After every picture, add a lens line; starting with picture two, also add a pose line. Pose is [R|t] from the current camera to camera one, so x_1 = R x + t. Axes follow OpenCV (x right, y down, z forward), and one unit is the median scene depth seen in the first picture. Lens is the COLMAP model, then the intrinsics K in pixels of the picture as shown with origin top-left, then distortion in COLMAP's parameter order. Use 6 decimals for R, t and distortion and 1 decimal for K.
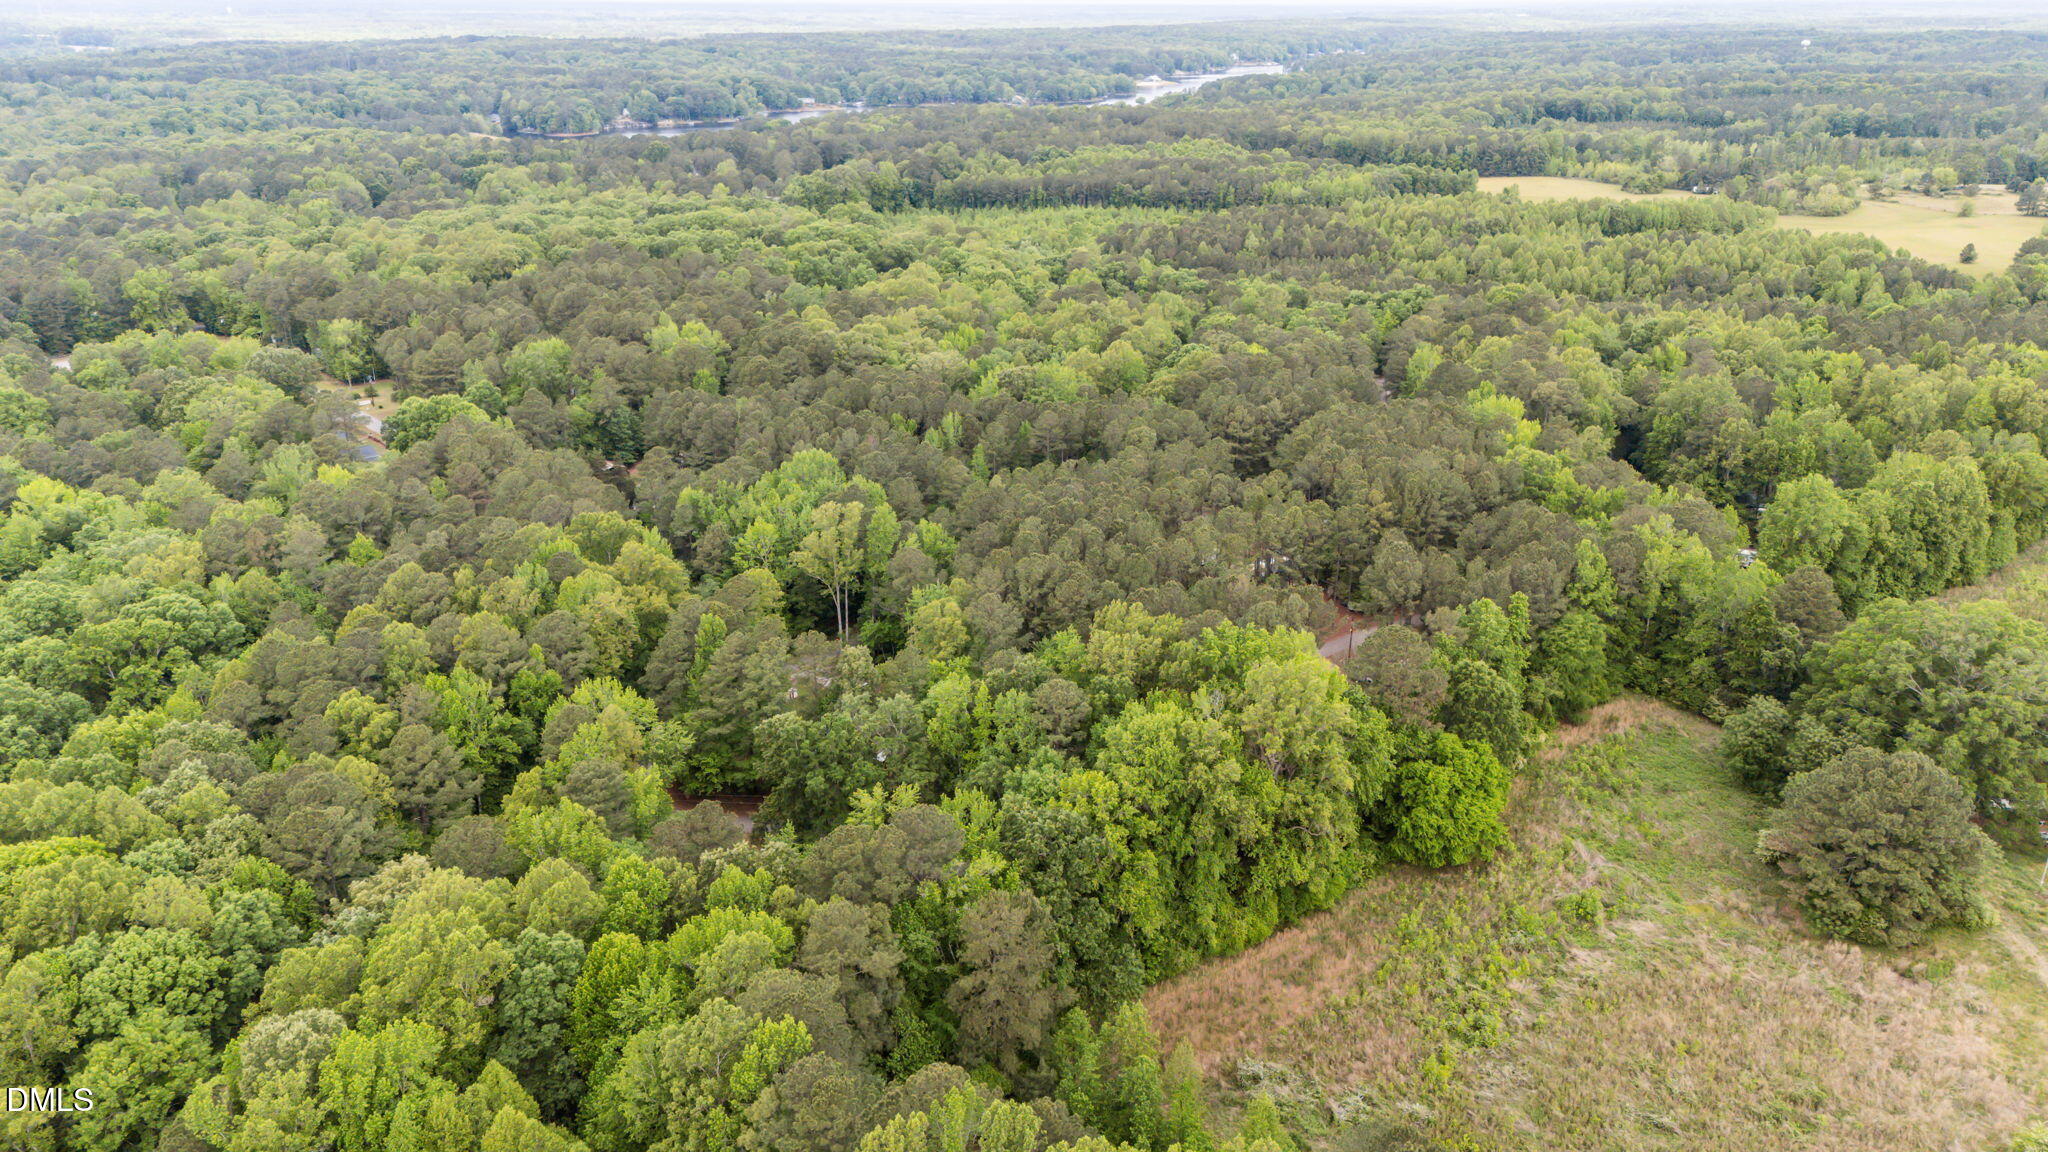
lens RADIAL K [[1502.5, 0, 1024.0], [0, 1502.5, 576.0], [0, 0, 1]] dist [0.065417, -0.053265]
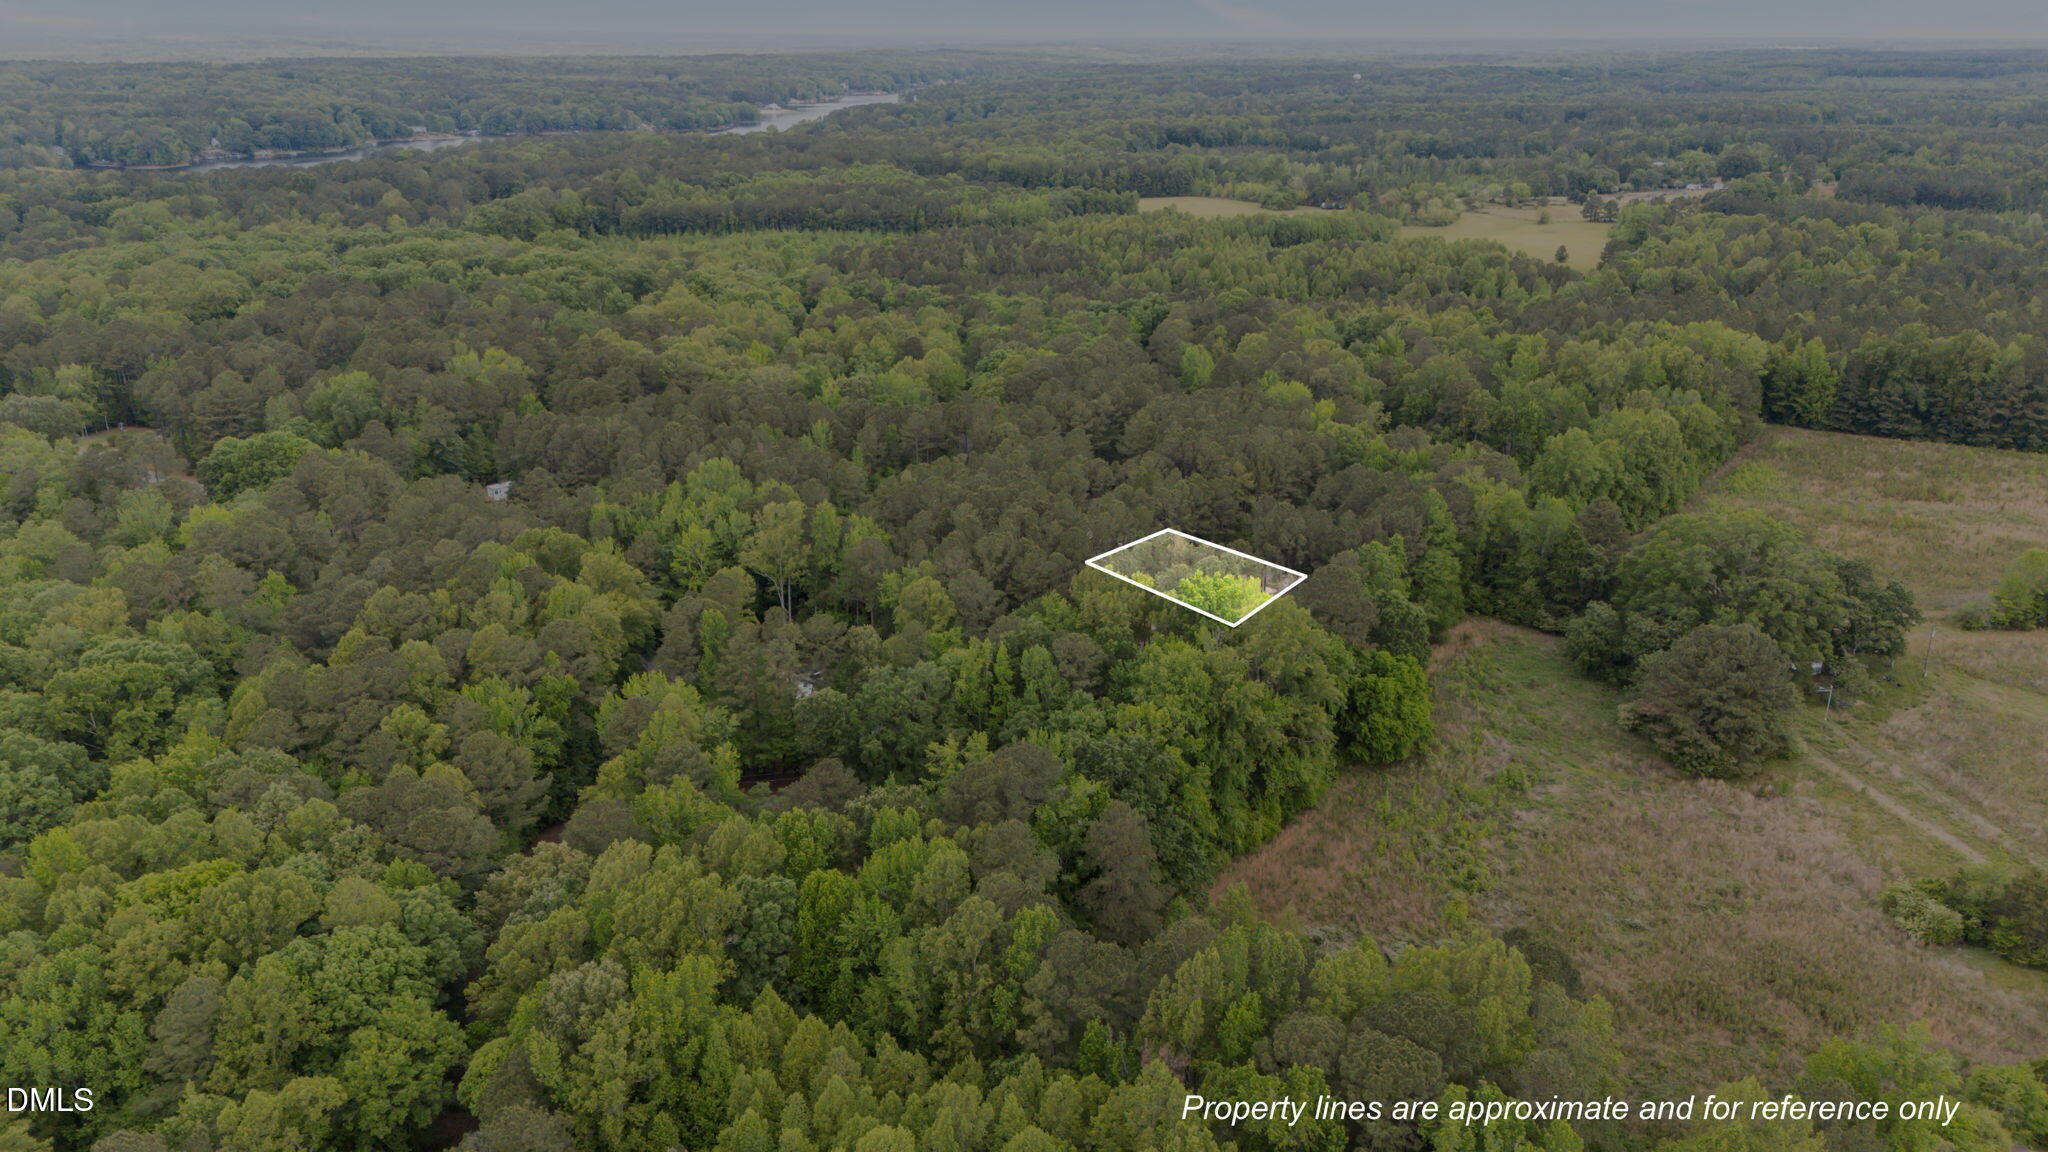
lens RADIAL K [[1502.5, 0, 1024.0], [0, 1502.5, 576.0], [0, 0, 1]] dist [0.065417, -0.053265]
pose [[0.966742, -0.079611, 0.243047, -0.167045], [0.083792, 0.996459, -0.006898, 0.018392], [-0.241637, 0.027034, 0.969990, -0.049311]]
